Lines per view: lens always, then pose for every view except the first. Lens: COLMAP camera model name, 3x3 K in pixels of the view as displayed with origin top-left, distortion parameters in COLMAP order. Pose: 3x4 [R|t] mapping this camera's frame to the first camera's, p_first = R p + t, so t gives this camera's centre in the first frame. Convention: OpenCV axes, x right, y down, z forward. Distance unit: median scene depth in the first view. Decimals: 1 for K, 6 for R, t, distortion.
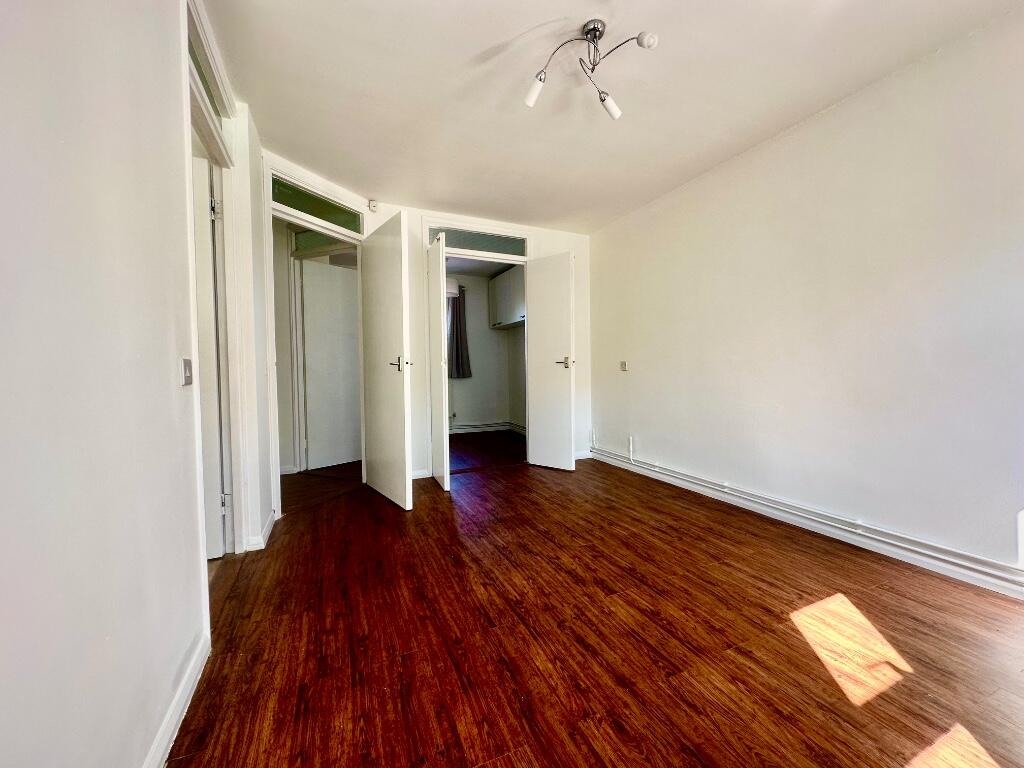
lens RADIAL K [[409.4, 0, 509.8], [0, 409.4, 388.2], [0, 0, 1]] dist [0.000150, 0.000656]
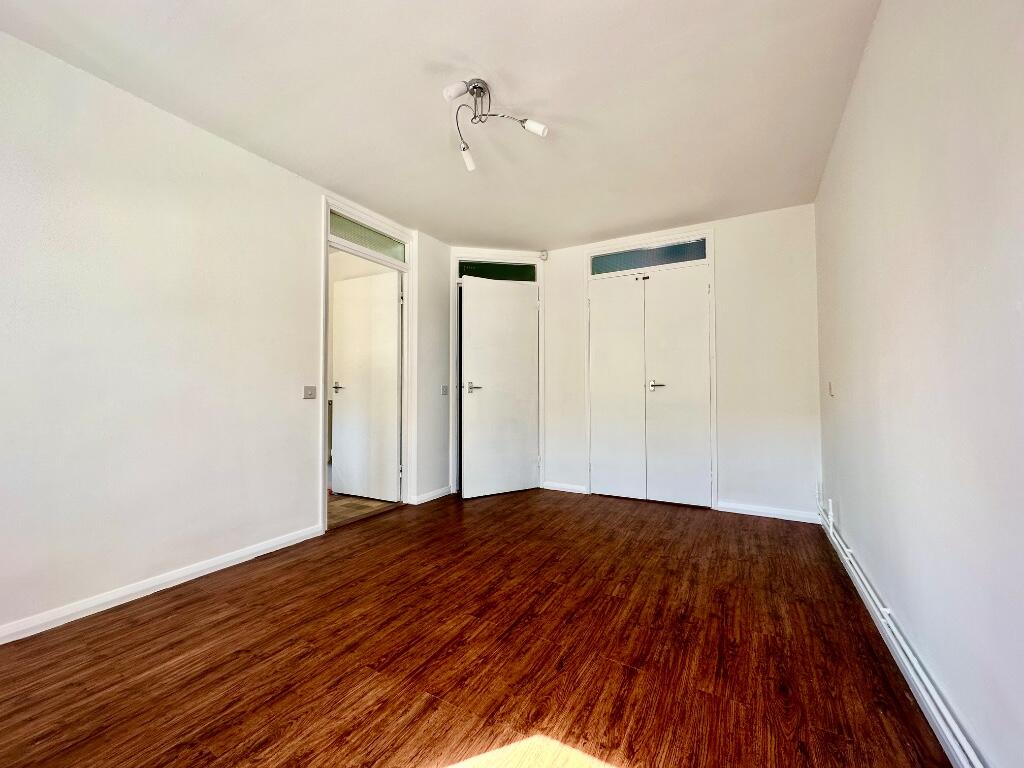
lens RADIAL K [[409.4, 0, 508.6], [0, 409.4, 385.3], [0, 0, 1]] dist [0.000150, 0.000656]
pose [[0.582137, -0.002703, -0.813086, 0.965121], [-0.042522, 0.998525, -0.033763, -0.029161], [0.811978, 0.054229, 0.581163, 0.388225]]
